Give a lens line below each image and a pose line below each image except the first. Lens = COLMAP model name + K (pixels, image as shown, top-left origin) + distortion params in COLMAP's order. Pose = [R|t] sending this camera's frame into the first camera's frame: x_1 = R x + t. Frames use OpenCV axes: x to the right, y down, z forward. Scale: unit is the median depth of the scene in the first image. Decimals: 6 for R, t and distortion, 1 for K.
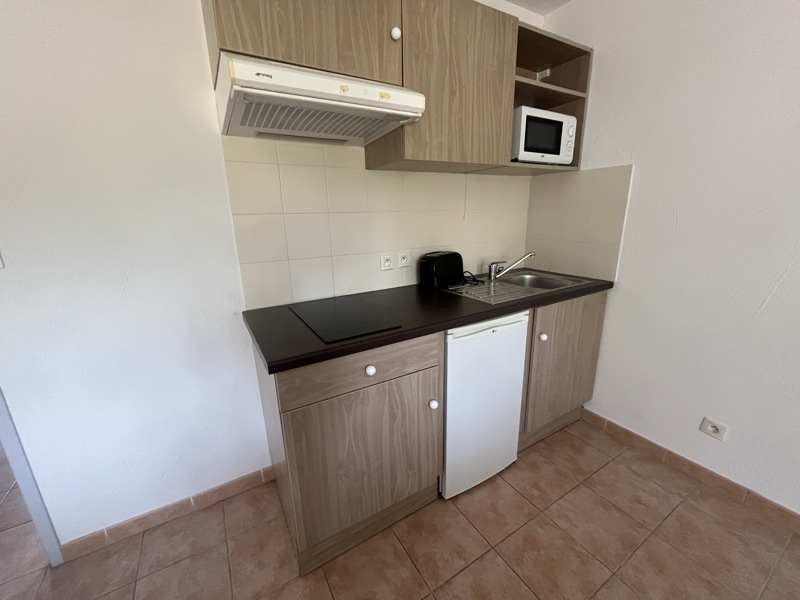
lens RADIAL K [[323.6, 0, 401.6], [0, 323.6, 296.9], [0, 0, 1]] dist [0.001312, 0.000255]
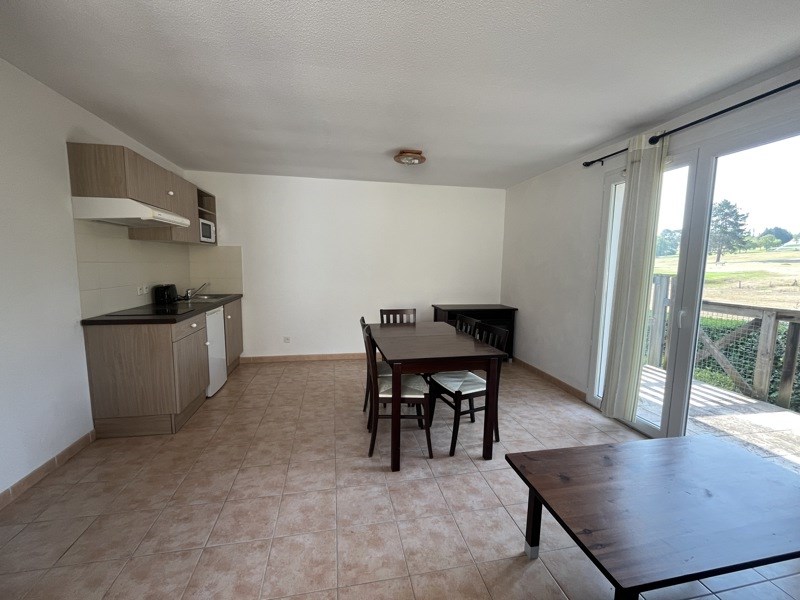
lens RADIAL K [[323.6, 0, 401.6], [0, 323.6, 296.9], [0, 0, 1]] dist [0.001312, 0.000255]
pose [[0.322007, -0.076471, 0.943644, -1.307906], [0.225123, 0.974328, 0.002137, 0.251512], [-0.919582, 0.211748, 0.330956, -0.906691]]
